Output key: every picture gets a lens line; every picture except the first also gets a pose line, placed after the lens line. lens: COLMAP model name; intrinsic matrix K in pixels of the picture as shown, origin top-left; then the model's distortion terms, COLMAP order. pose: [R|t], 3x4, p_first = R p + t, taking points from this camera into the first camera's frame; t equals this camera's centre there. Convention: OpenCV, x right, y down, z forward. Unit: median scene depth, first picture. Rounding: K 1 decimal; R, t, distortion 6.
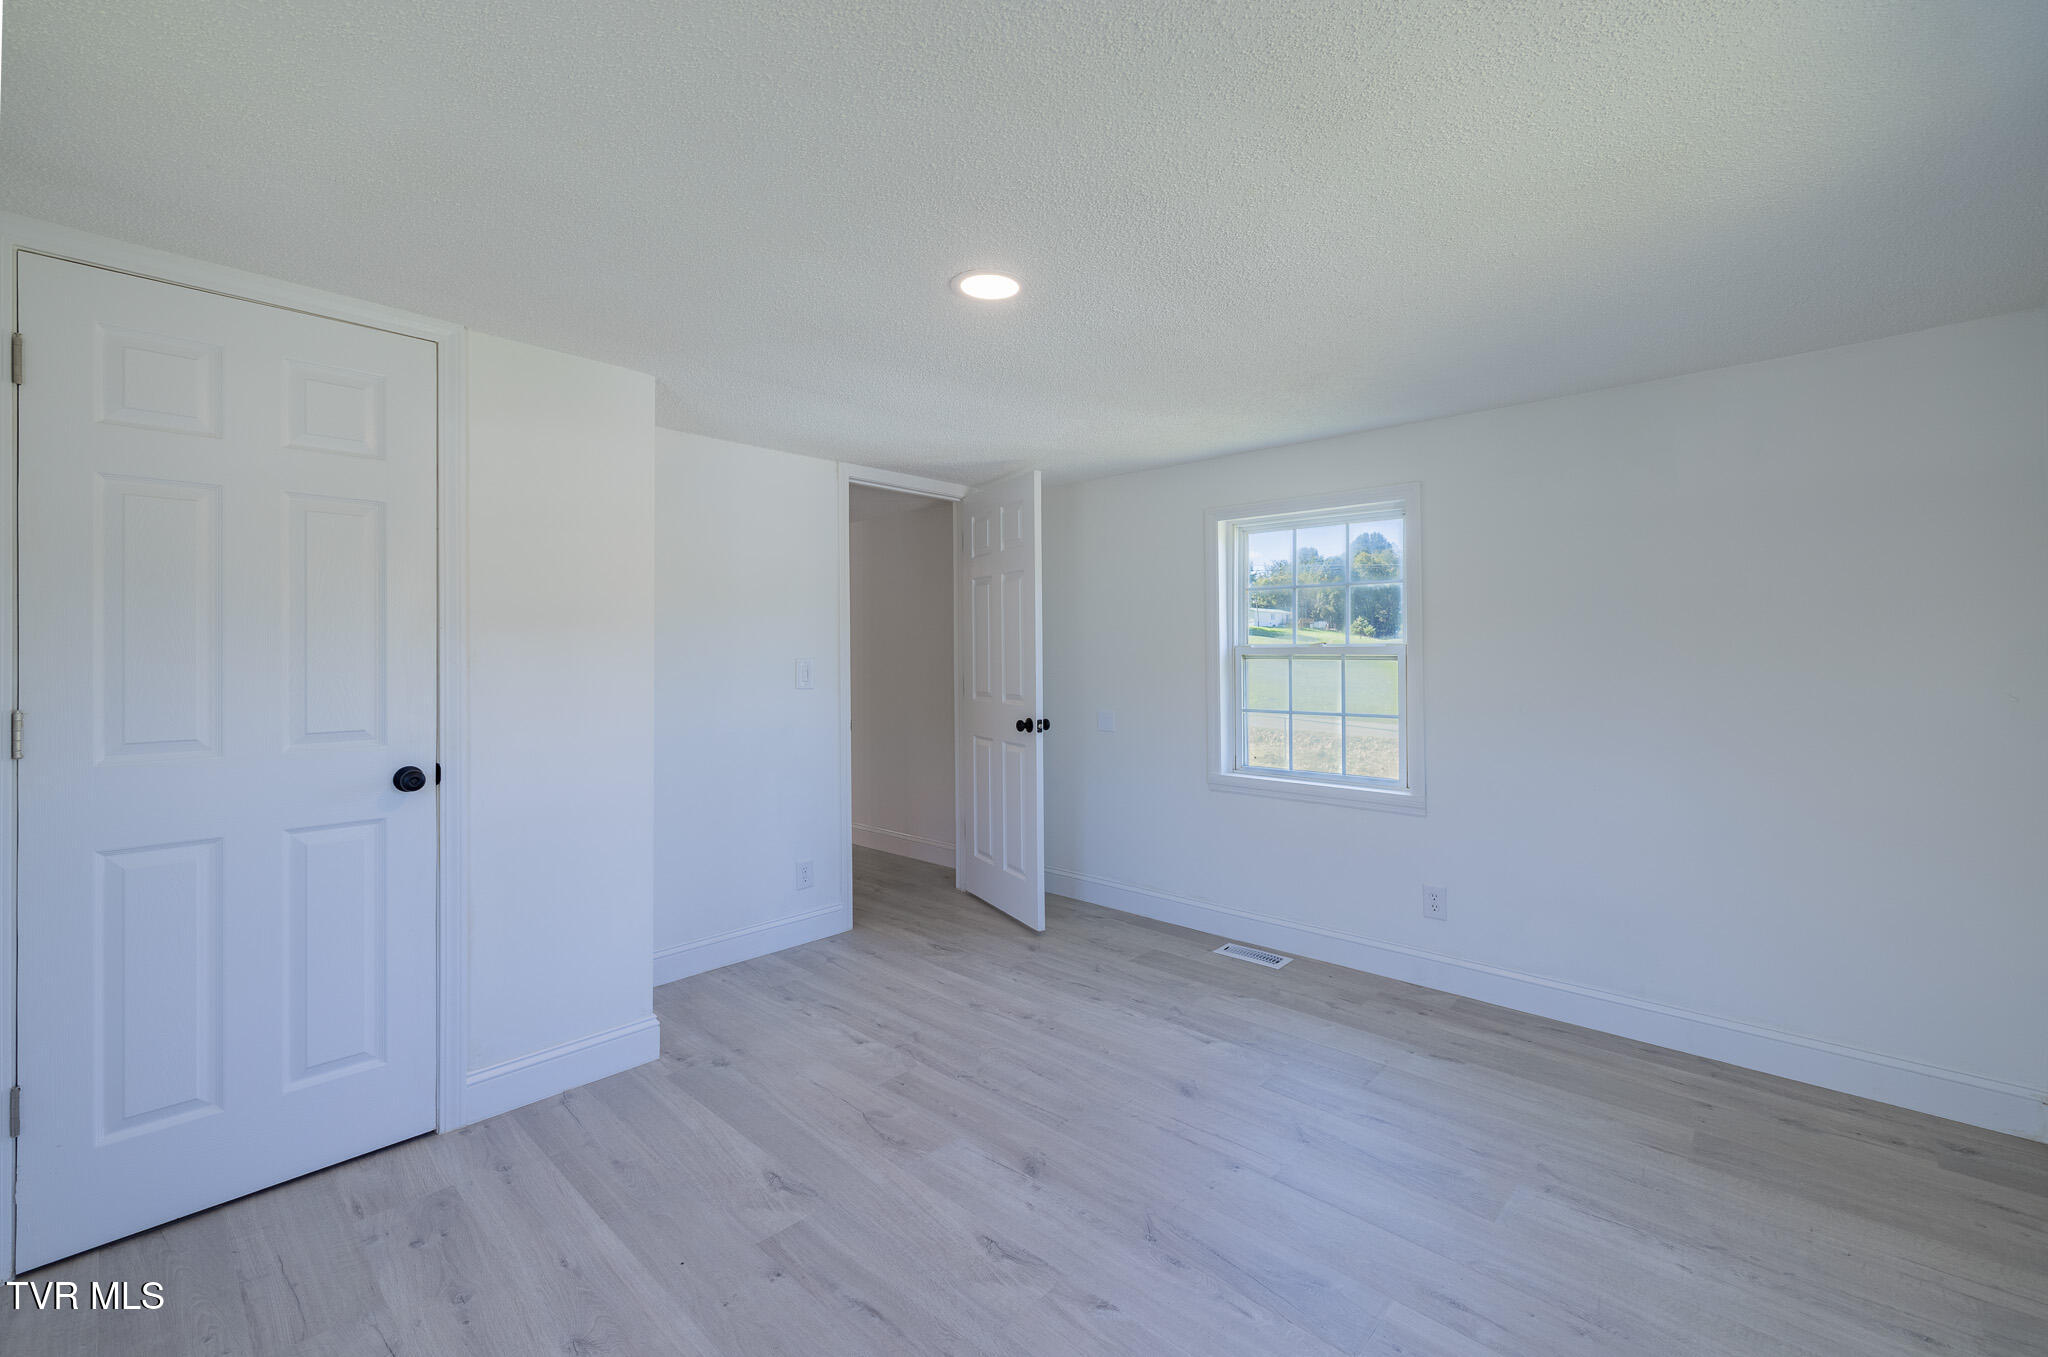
lens RADIAL K [[852.8, 0, 1030.3], [0, 852.8, 666.1], [0, 0, 1]] dist [-0.002966, -0.000352]
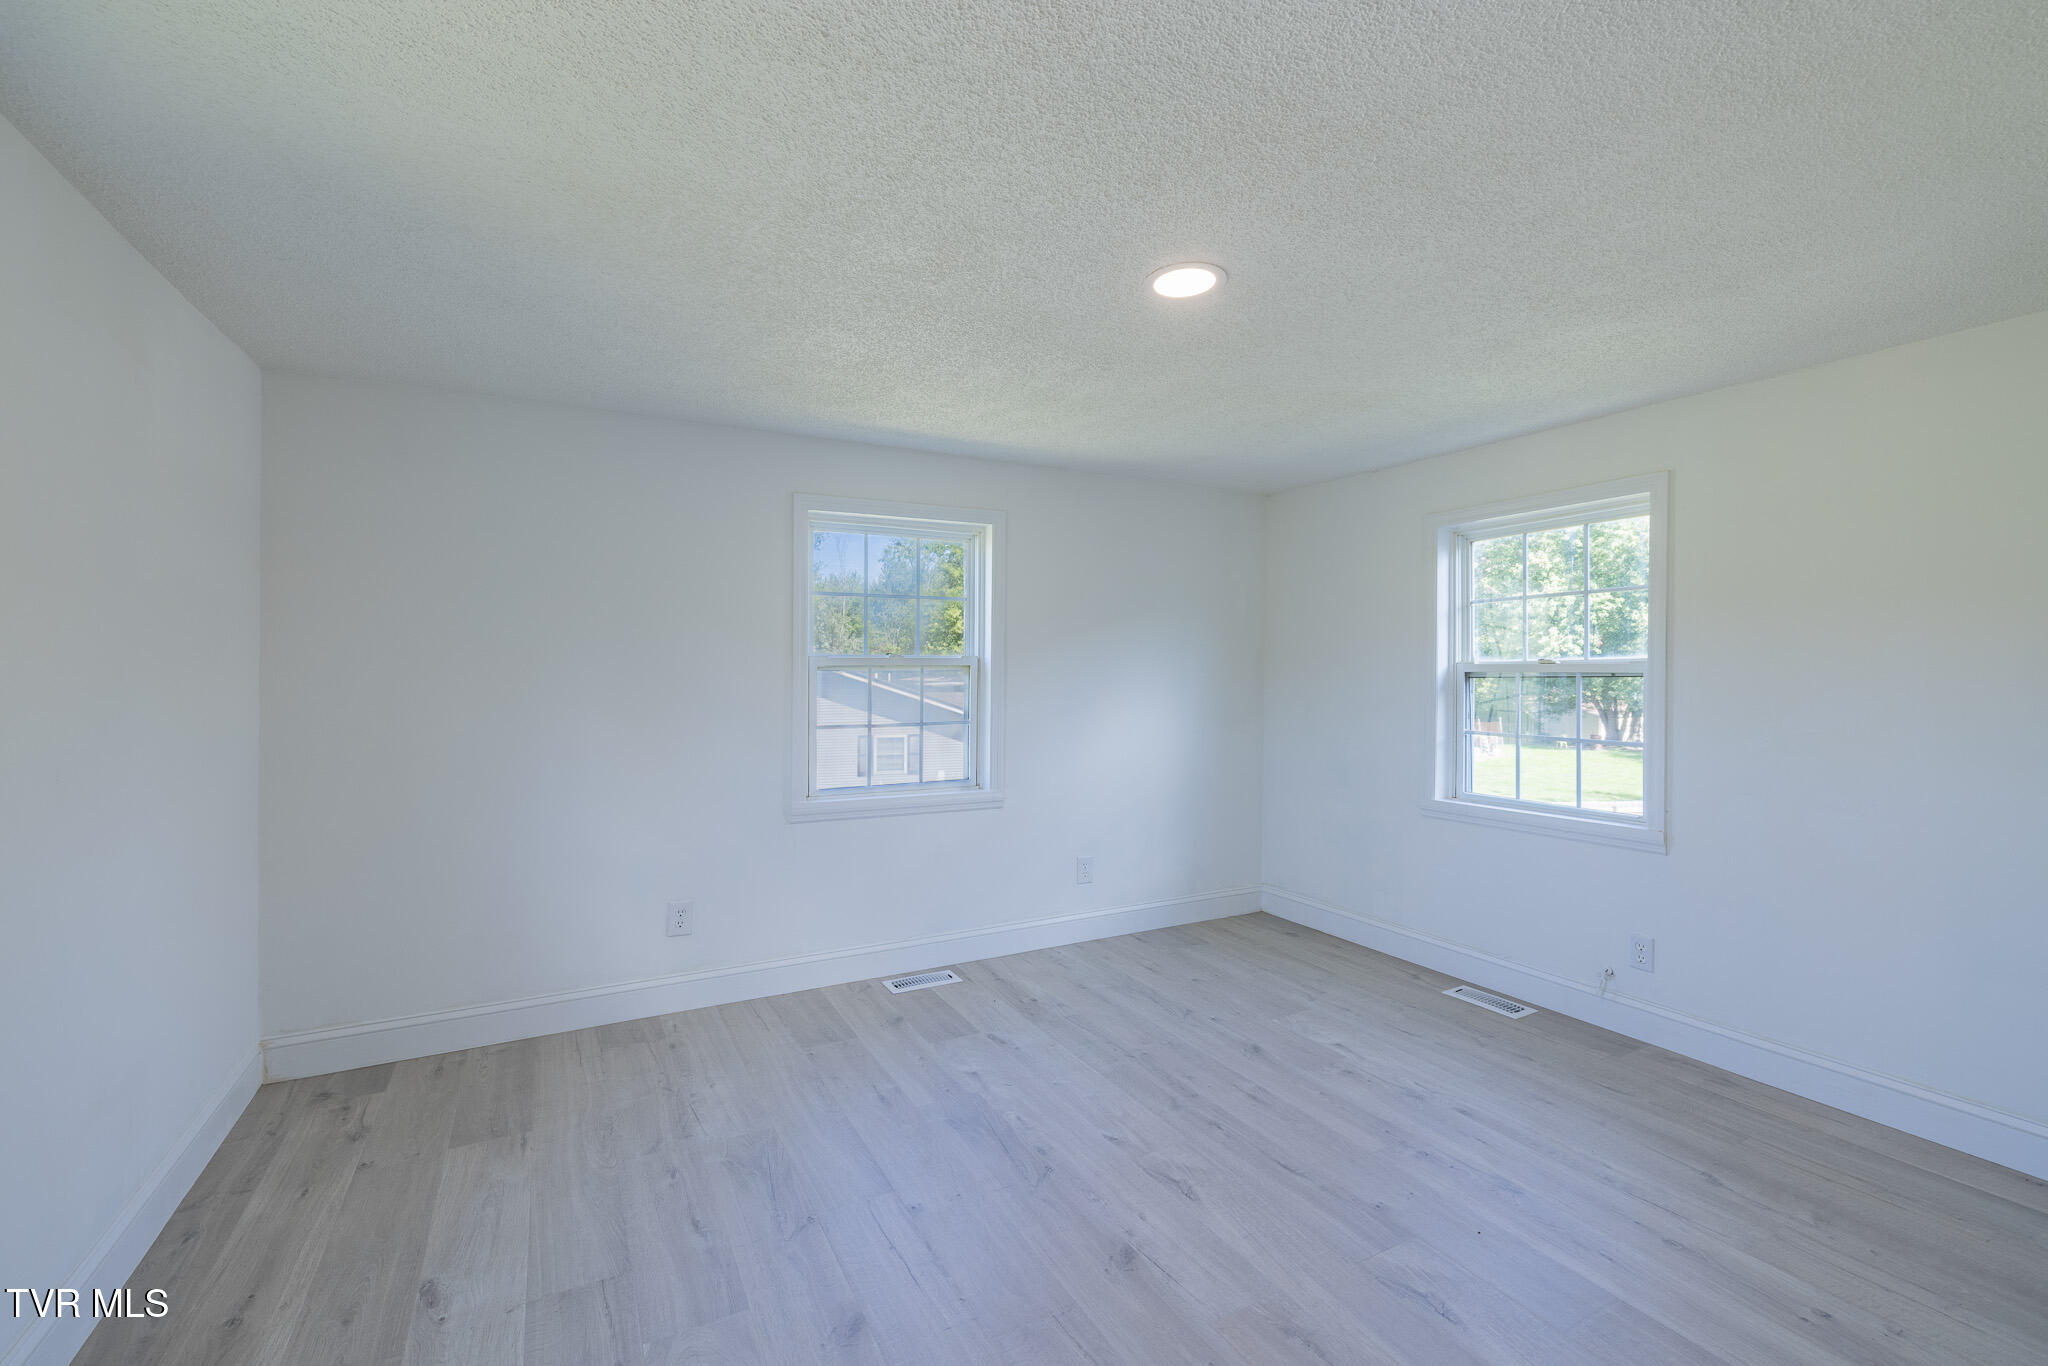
lens RADIAL K [[852.8, 0, 1030.3], [0, 852.8, 670.6], [0, 0, 1]] dist [-0.002966, -0.000352]
pose [[-0.944242, -0.003027, 0.329239, -0.193698], [0.003707, 0.999797, 0.019821, -0.026546], [-0.329232, 0.019937, -0.944038, 1.882956]]
